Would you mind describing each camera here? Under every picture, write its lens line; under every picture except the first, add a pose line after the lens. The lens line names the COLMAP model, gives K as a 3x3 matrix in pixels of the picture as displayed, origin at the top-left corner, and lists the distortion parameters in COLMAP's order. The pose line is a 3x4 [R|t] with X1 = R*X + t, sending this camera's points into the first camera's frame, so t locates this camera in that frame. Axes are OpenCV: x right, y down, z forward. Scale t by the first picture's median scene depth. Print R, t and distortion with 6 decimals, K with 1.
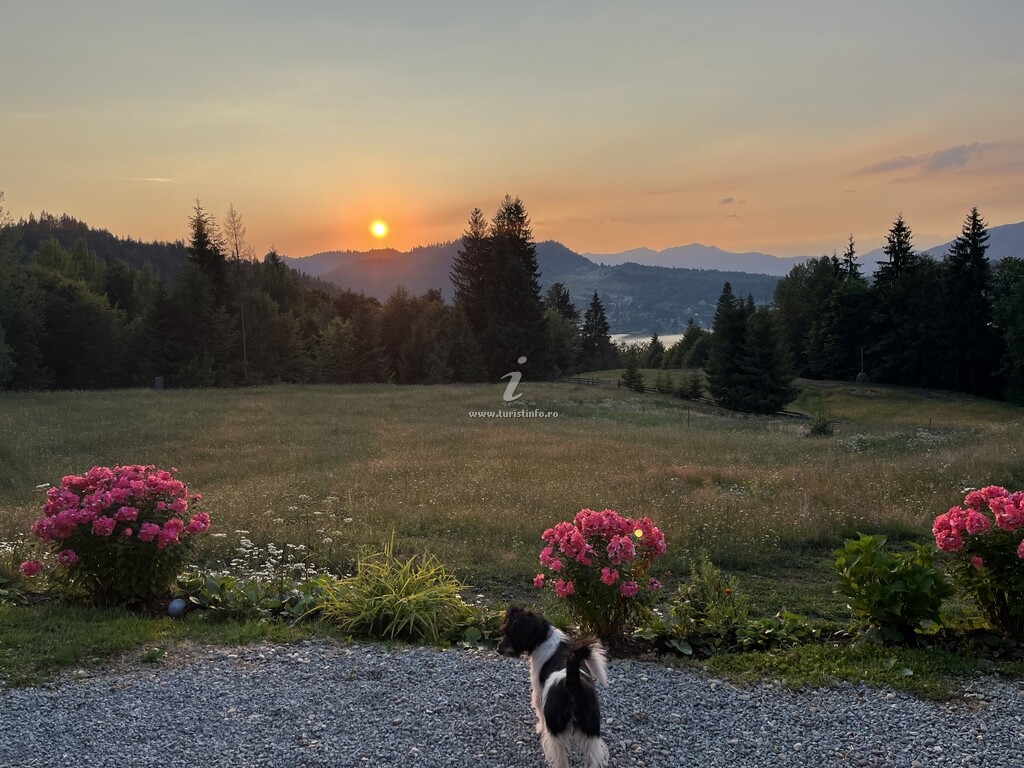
lens RADIAL K [[758.5, 0, 512.0], [0, 758.5, 384.0], [0, 0, 1]] dist [0.087283, -0.151377]
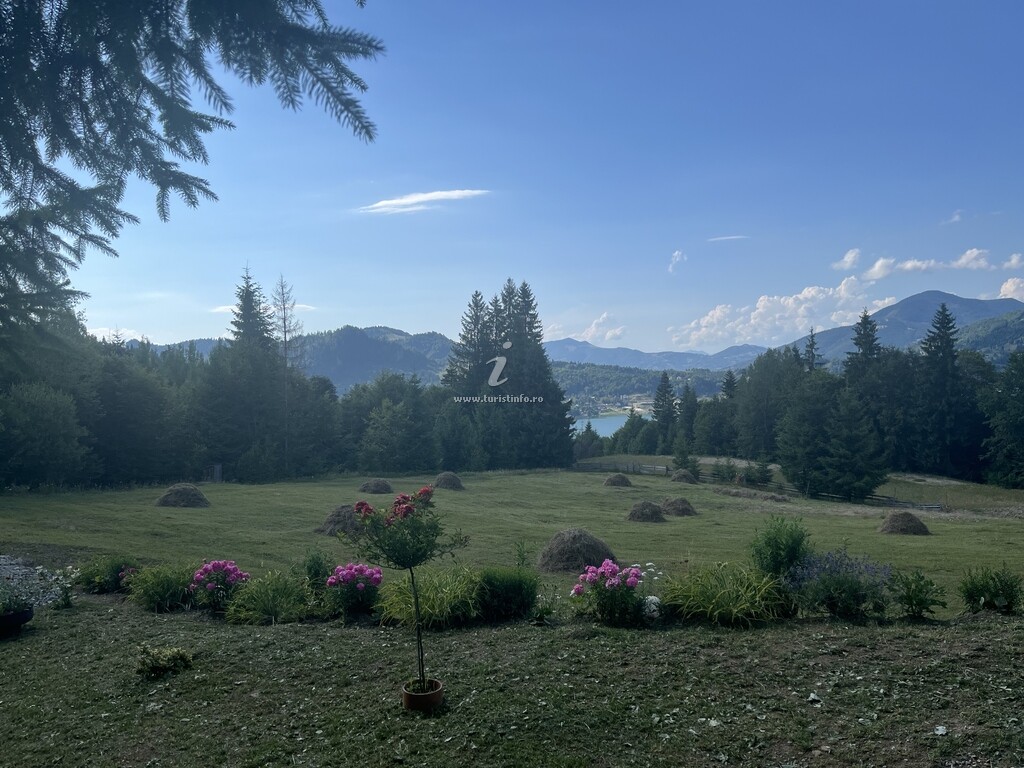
lens RADIAL K [[746.5, 0, 463.6], [0, 746.5, 383.7], [0, 0, 1]] dist [0.045827, -0.001888]
pose [[0.983971, 0.009568, 0.178070, -0.250974], [0.012363, 0.992497, -0.121641, 0.004242], [-0.177898, 0.121893, 0.976470, 0.087854]]
